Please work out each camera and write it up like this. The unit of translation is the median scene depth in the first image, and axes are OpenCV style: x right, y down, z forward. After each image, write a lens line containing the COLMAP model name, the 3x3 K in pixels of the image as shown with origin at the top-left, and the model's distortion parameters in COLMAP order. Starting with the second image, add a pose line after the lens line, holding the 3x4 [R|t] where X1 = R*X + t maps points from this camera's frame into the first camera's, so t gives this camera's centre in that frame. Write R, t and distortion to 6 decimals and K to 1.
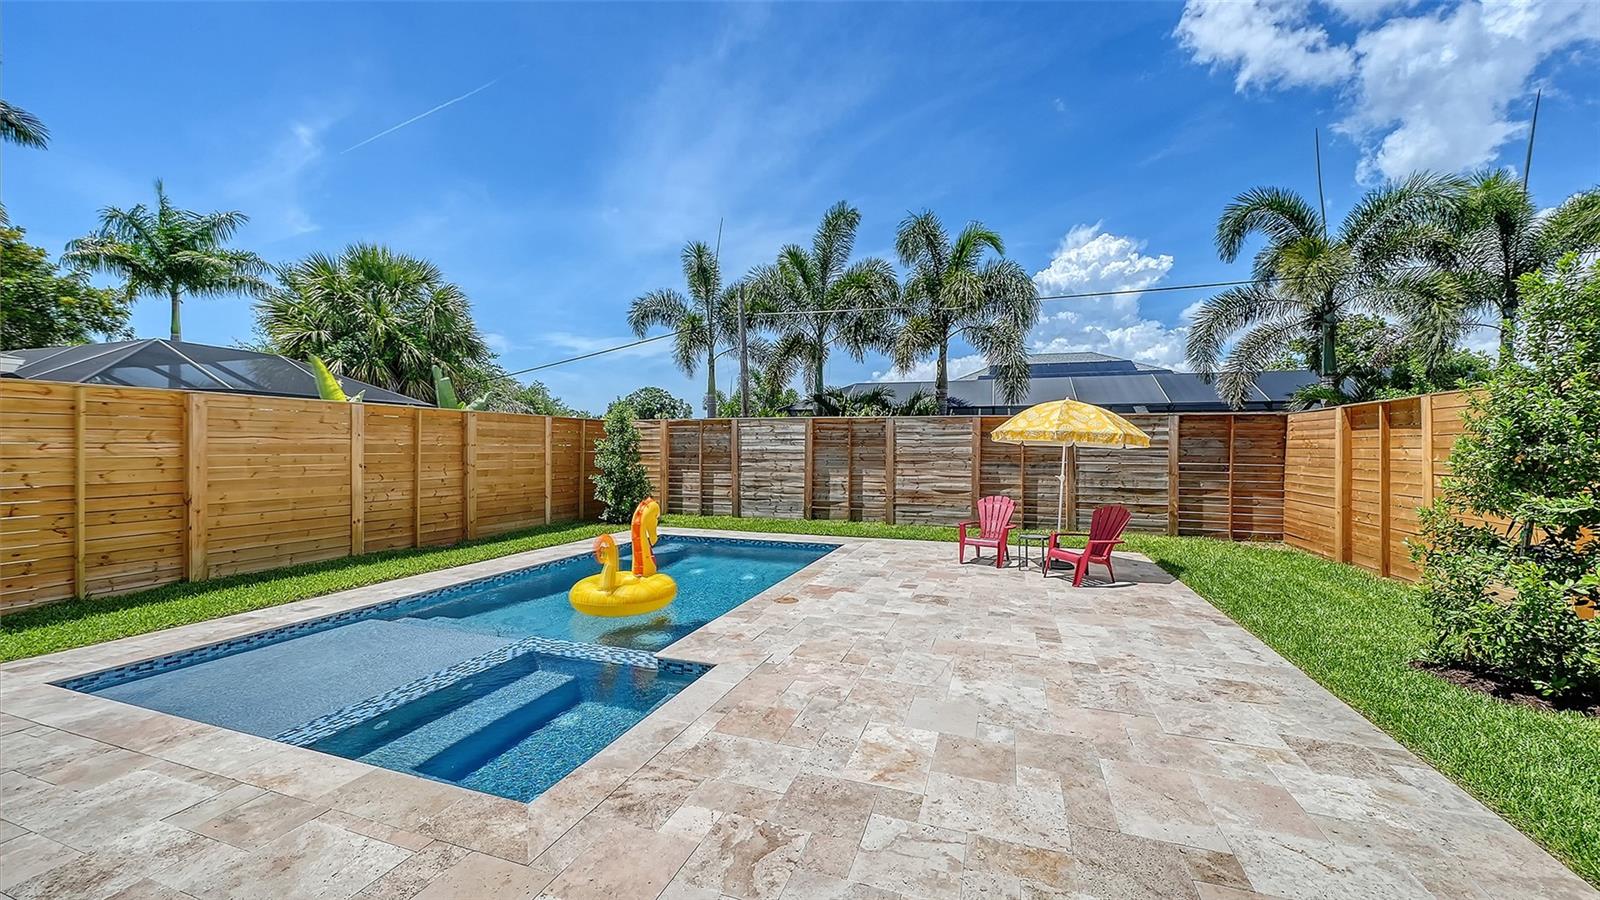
lens RADIAL K [[570.6, 0, 823.9], [0, 570.6, 449.3], [0, 0, 1]] dist [-0.001409, -0.002138]
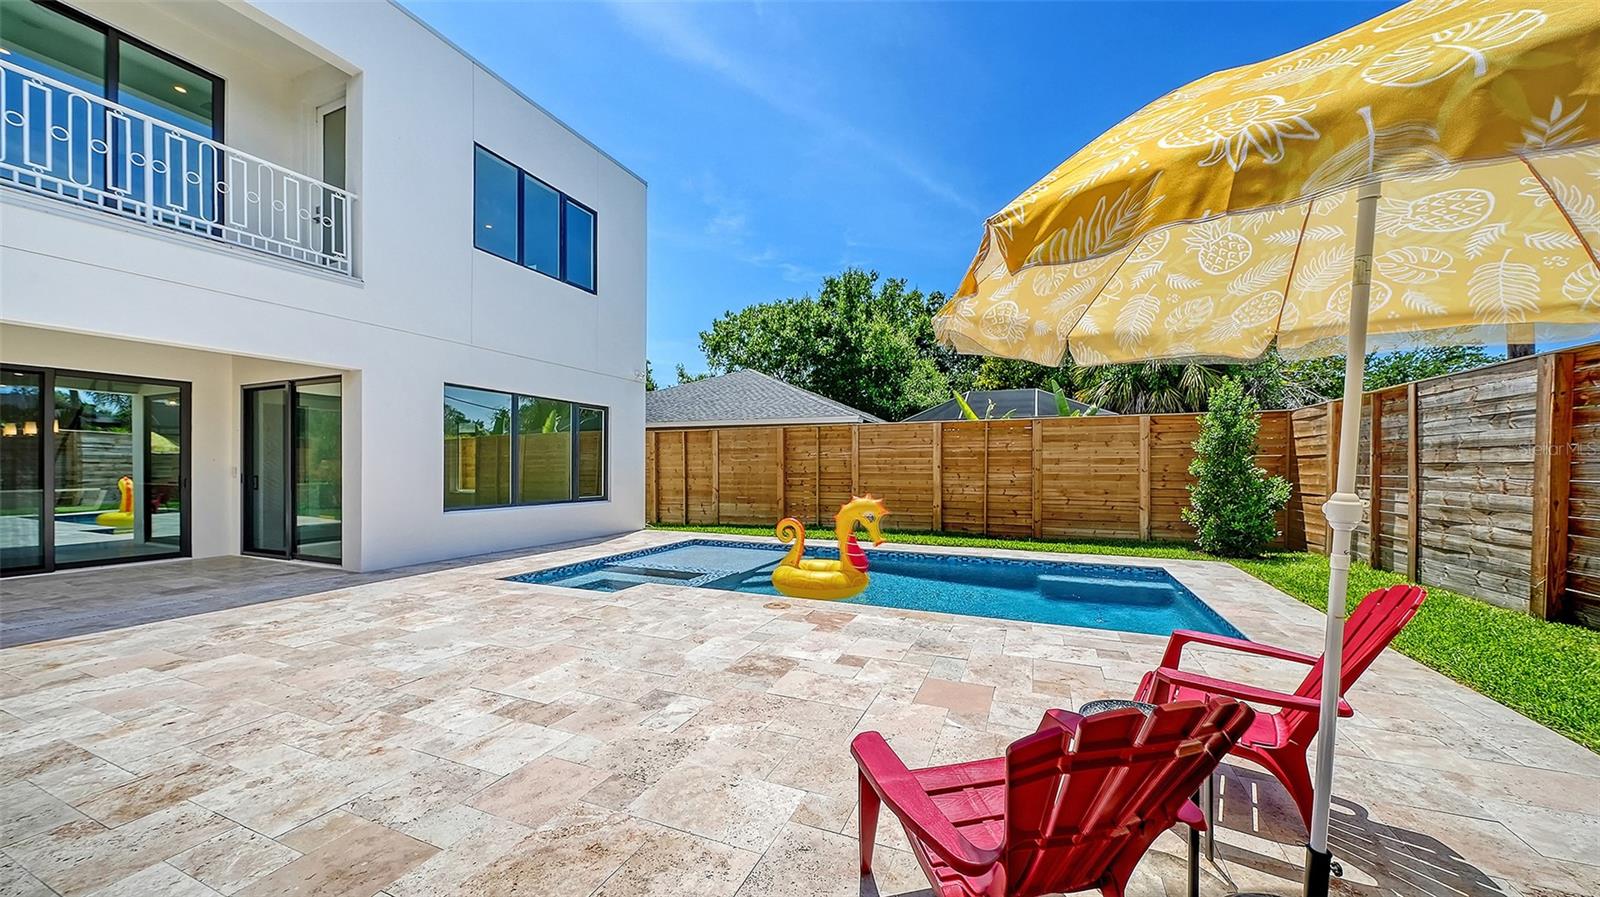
lens RADIAL K [[565.8, 0, 807.8], [0, 565.8, 467.1], [0, 0, 1]] dist [-0.001215, -0.002265]
pose [[-0.086565, -0.003413, -0.996240, 0.484565], [-0.002354, 0.999992, -0.003221, 0.029292], [0.996243, 0.002067, -0.086572, 0.667689]]
